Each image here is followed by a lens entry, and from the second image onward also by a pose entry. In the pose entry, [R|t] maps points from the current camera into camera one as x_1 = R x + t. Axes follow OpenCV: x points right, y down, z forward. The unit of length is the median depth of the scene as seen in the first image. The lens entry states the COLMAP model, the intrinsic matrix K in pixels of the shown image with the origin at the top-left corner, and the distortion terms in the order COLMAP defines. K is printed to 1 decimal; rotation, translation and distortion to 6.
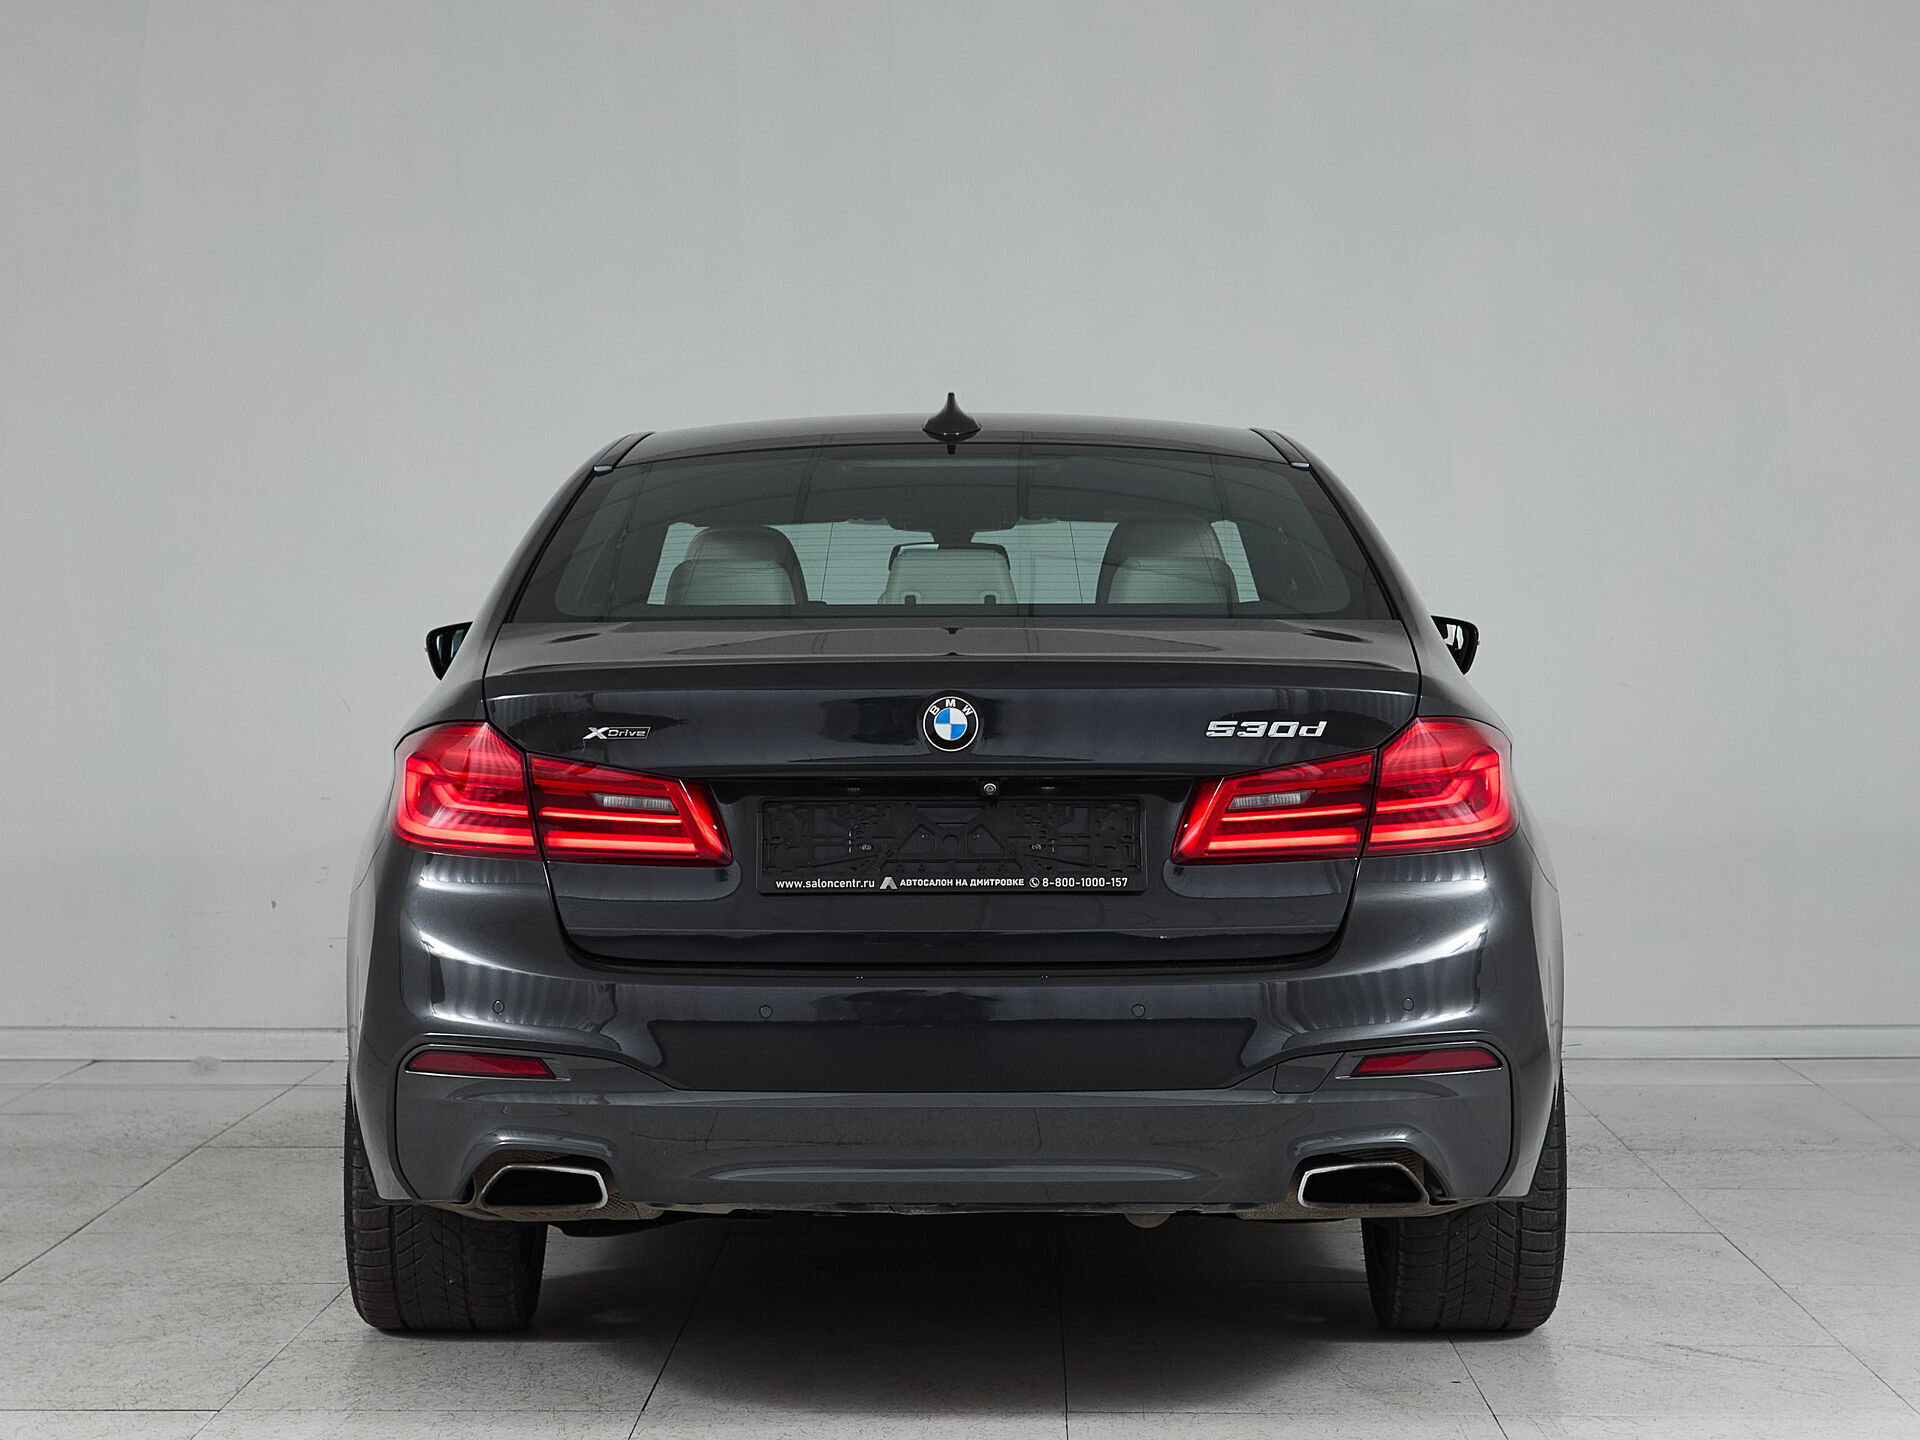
lens RADIAL K [[2829.9, 0, 959.9], [0, 2829.9, 713.1], [0, 0, 1]] dist [0.023773, 0.000000]
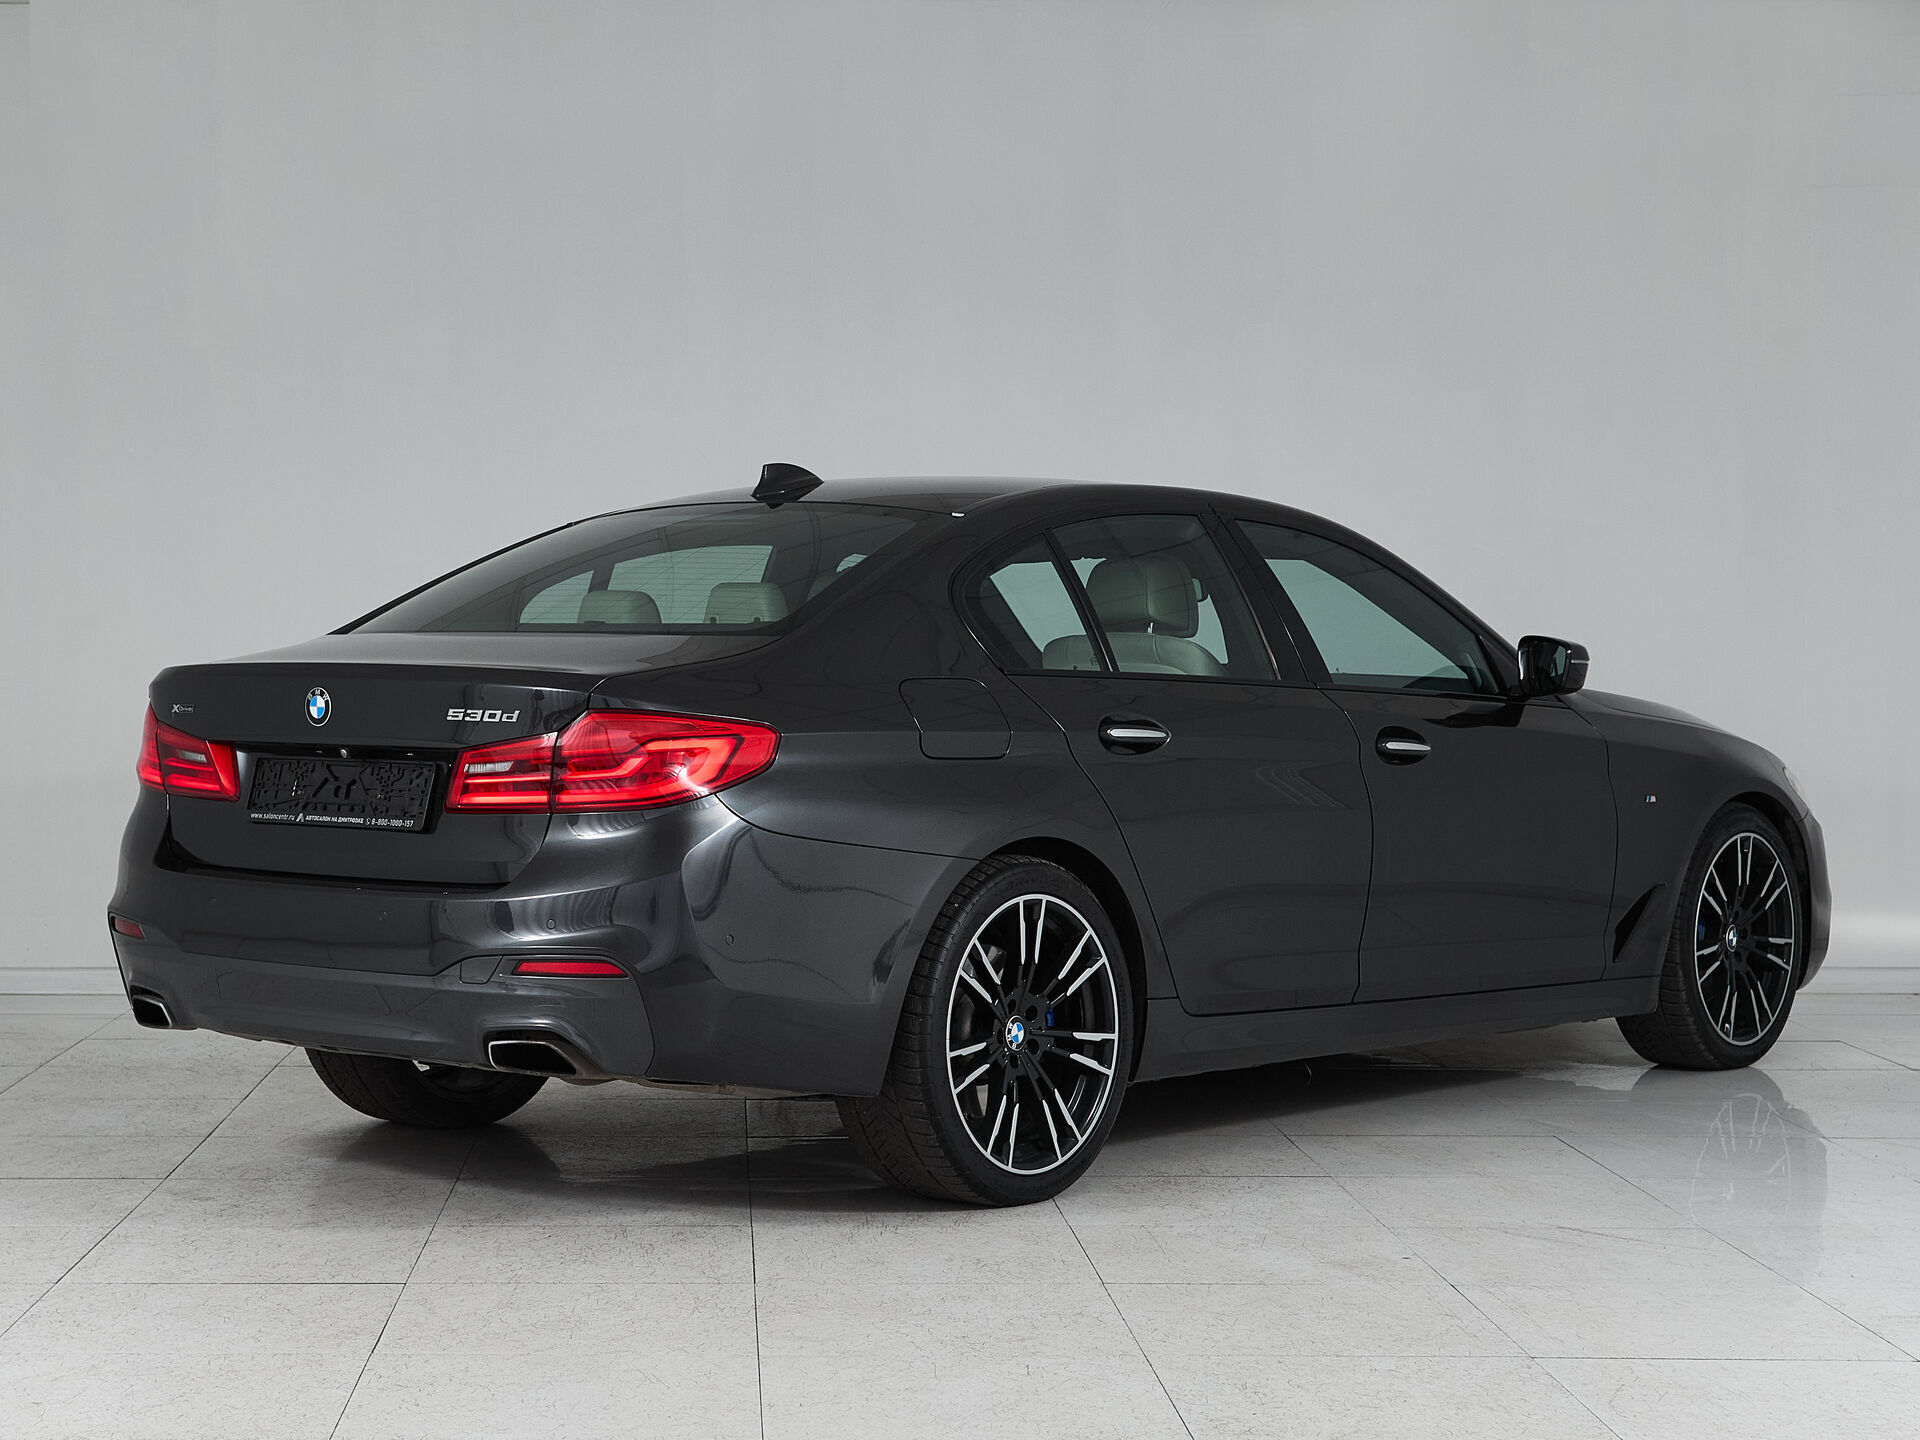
lens RADIAL K [[2829.9, 0, 966.8], [0, 2829.9, 723.0], [0, 0, 1]] dist [0.023773, 0.000000]
pose [[0.828002, 0.022581, -0.560270, 1.057940], [-0.017412, 0.999742, 0.014561, -0.014491], [0.560455, -0.002301, 0.828182, 0.003322]]
